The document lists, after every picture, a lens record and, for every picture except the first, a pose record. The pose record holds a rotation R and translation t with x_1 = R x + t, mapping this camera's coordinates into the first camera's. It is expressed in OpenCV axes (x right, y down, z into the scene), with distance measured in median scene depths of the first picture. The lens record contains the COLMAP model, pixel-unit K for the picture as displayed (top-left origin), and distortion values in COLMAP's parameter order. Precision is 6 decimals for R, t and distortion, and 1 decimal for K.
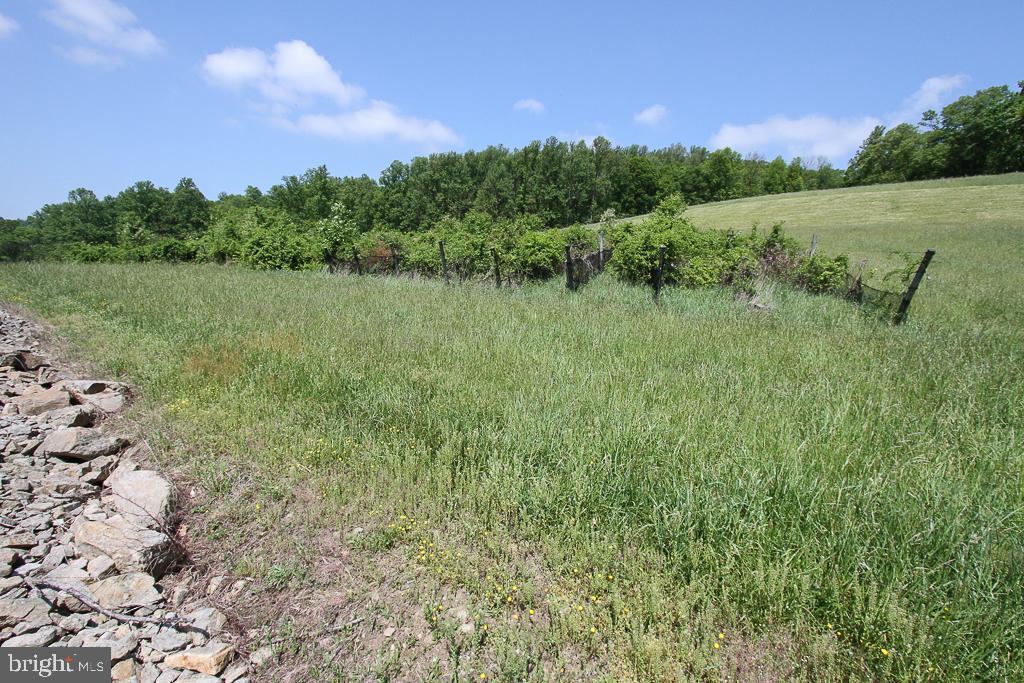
lens RADIAL K [[473.3, 0, 509.7], [0, 473.3, 340.6], [0, 0, 1]] dist [-0.004756, -0.000290]
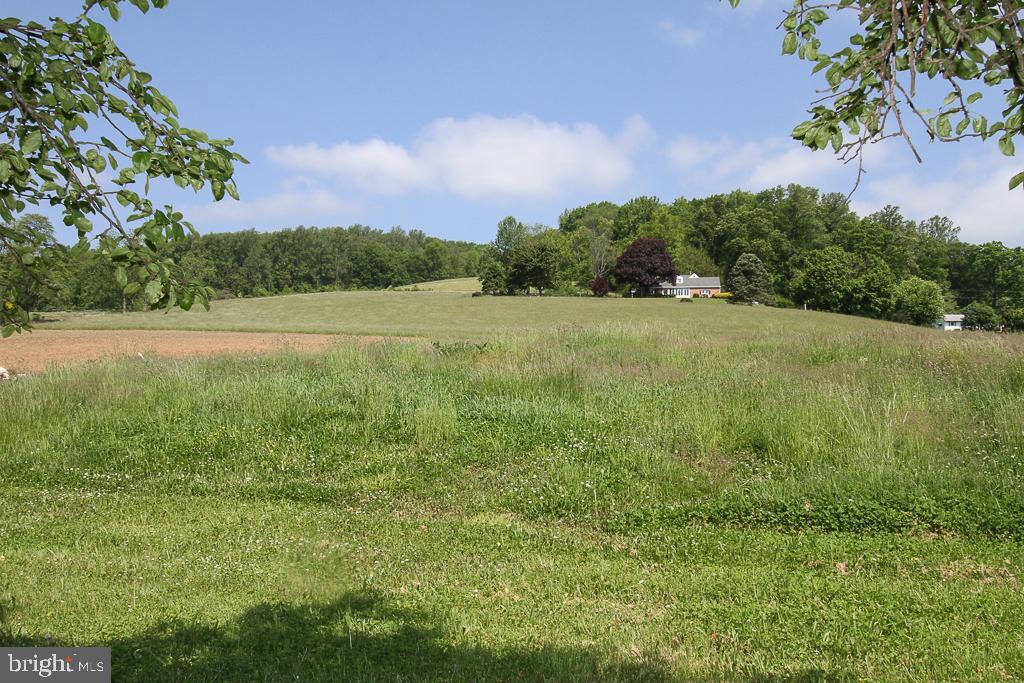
lens RADIAL K [[953.9, 0, 513.5], [0, 953.9, 342.7], [0, 0, 1]] dist [0.004843, 0.000000]
pose [[0.895991, -0.013125, 0.443878, -0.517562], [0.108205, 0.975888, -0.189562, 0.385710], [-0.430688, 0.217876, 0.875807, -1.319994]]
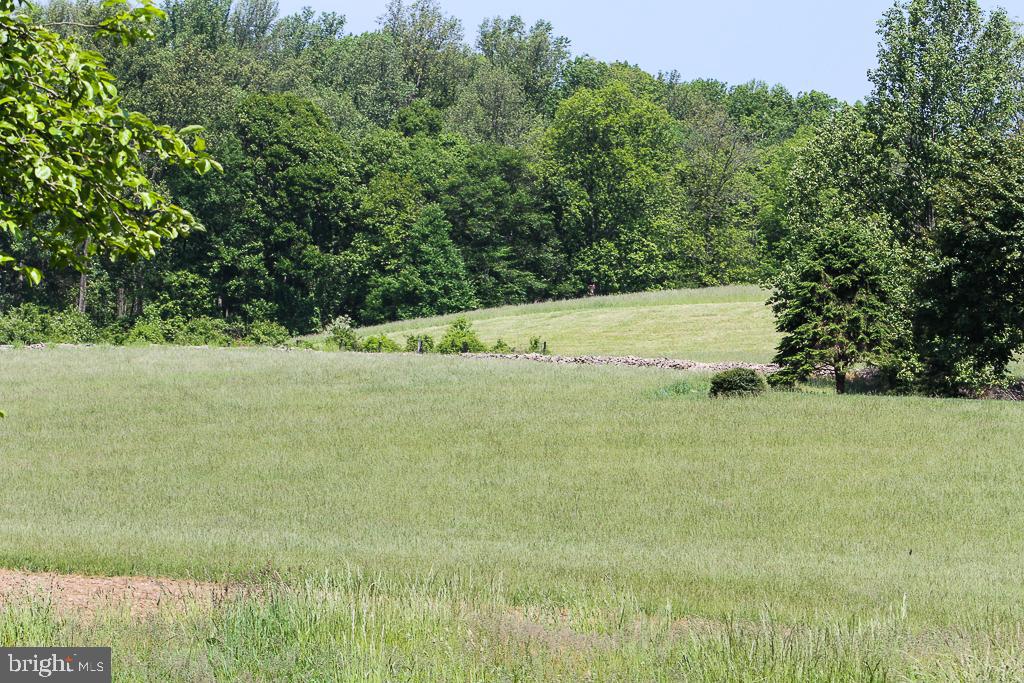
lens RADIAL K [[5213.0, 0, 511.6], [0, 5213.0, 341.3], [0, 0, 1]] dist [0.214629, 0.000000]
pose [[0.937547, 0.038191, 0.345755, -0.519264], [0.053454, 0.966332, -0.251684, 0.399113], [-0.343726, 0.254448, 0.903941, -1.383166]]
